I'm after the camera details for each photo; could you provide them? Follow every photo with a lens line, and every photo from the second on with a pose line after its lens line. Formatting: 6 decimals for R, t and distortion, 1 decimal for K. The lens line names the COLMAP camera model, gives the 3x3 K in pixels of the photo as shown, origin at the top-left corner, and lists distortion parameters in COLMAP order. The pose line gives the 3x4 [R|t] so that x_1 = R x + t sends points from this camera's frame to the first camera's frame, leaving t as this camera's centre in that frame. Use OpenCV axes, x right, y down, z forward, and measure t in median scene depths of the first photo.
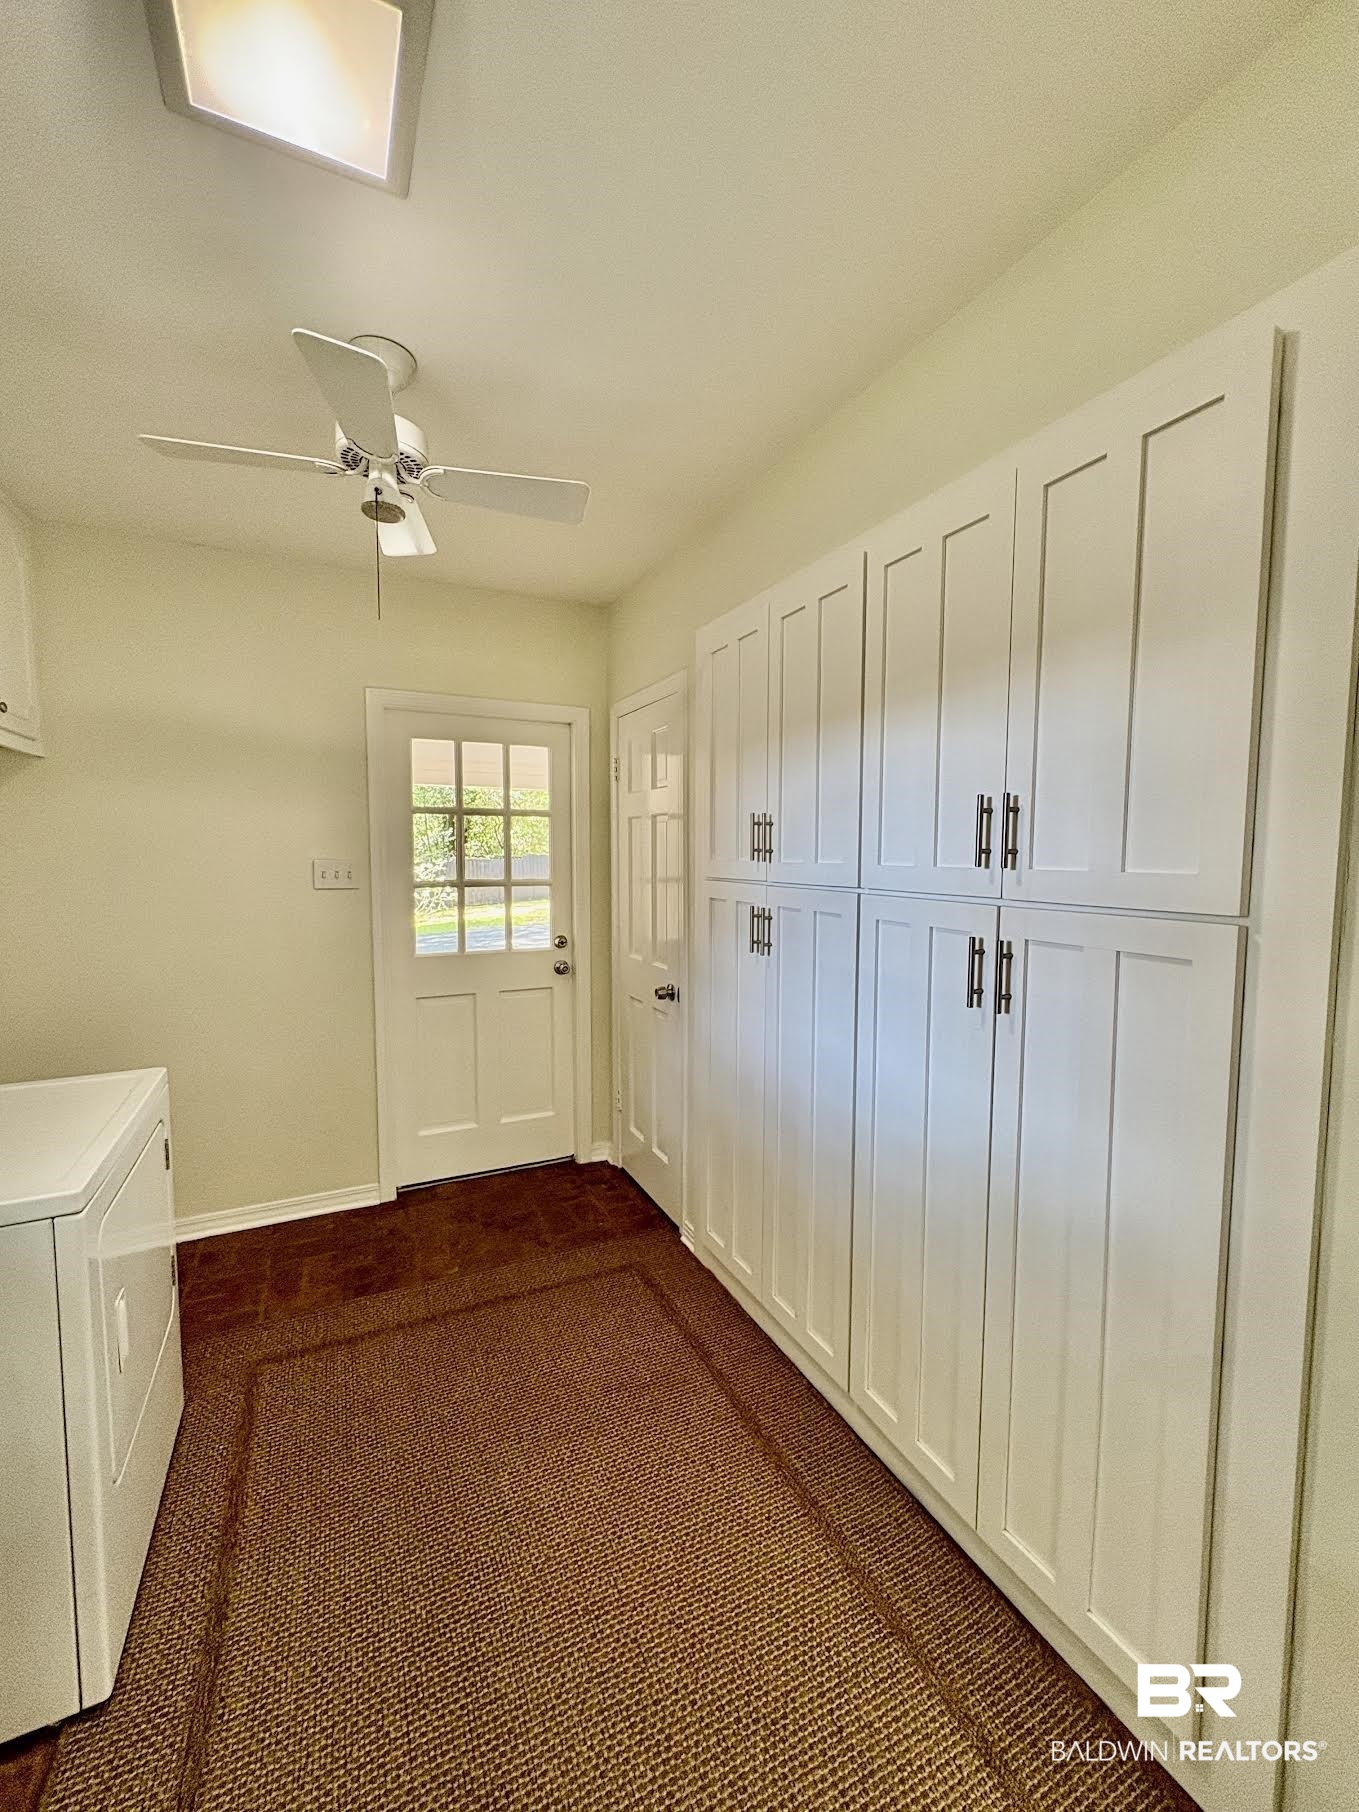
lens RADIAL K [[729.2, 0, 681.1], [0, 729.2, 898.4], [0, 0, 1]] dist [-0.002506, -0.000186]
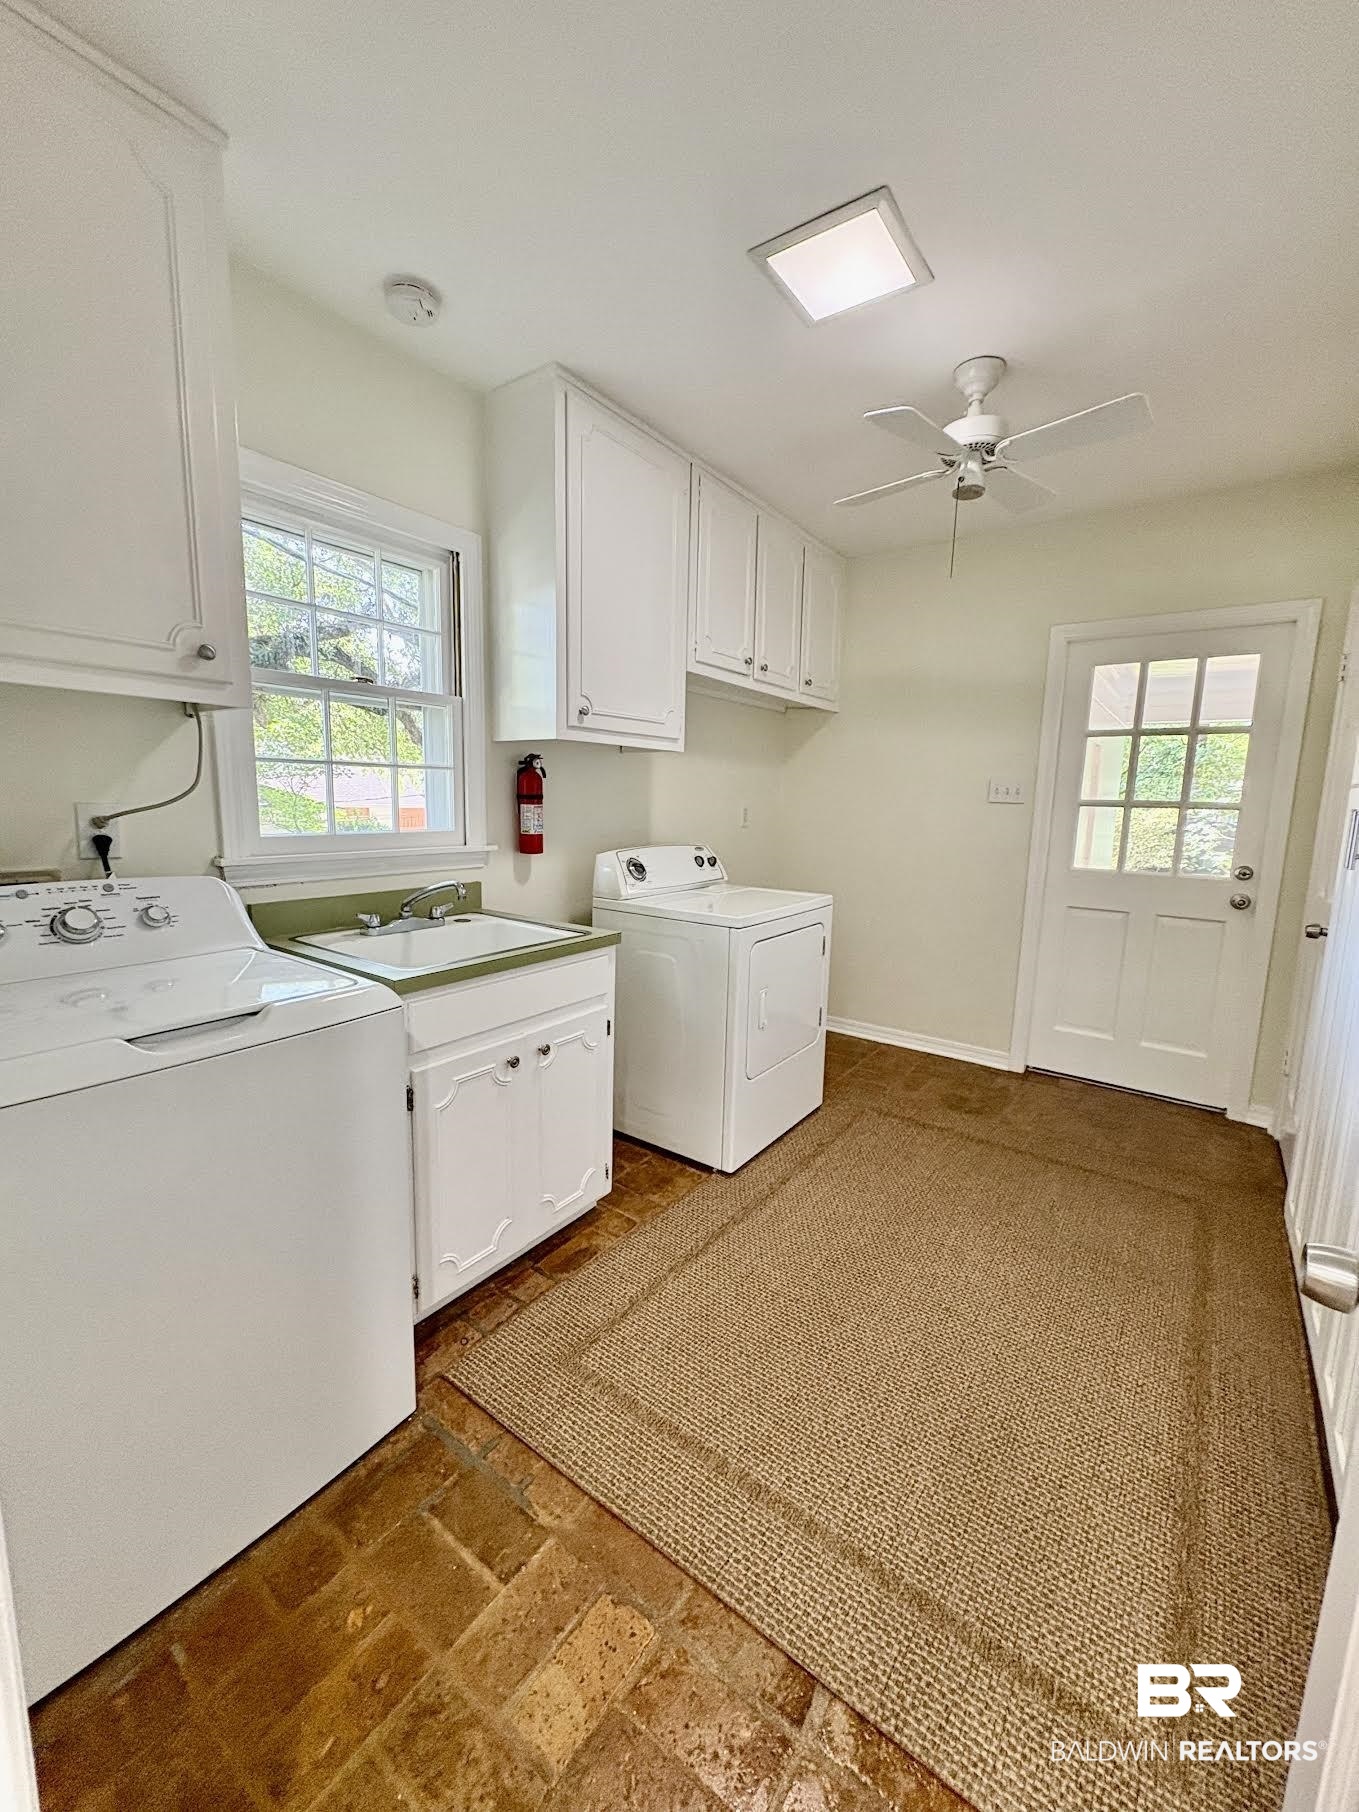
lens RADIAL K [[729.2, 0, 680.6], [0, 729.2, 907.5], [0, 0, 1]] dist [-0.002506, -0.000186]
pose [[0.465439, 0.136641, -0.874469, 0.340041], [-0.075571, 0.990538, 0.114555, 0.056753], [0.881848, 0.012766, 0.471361, -0.040700]]
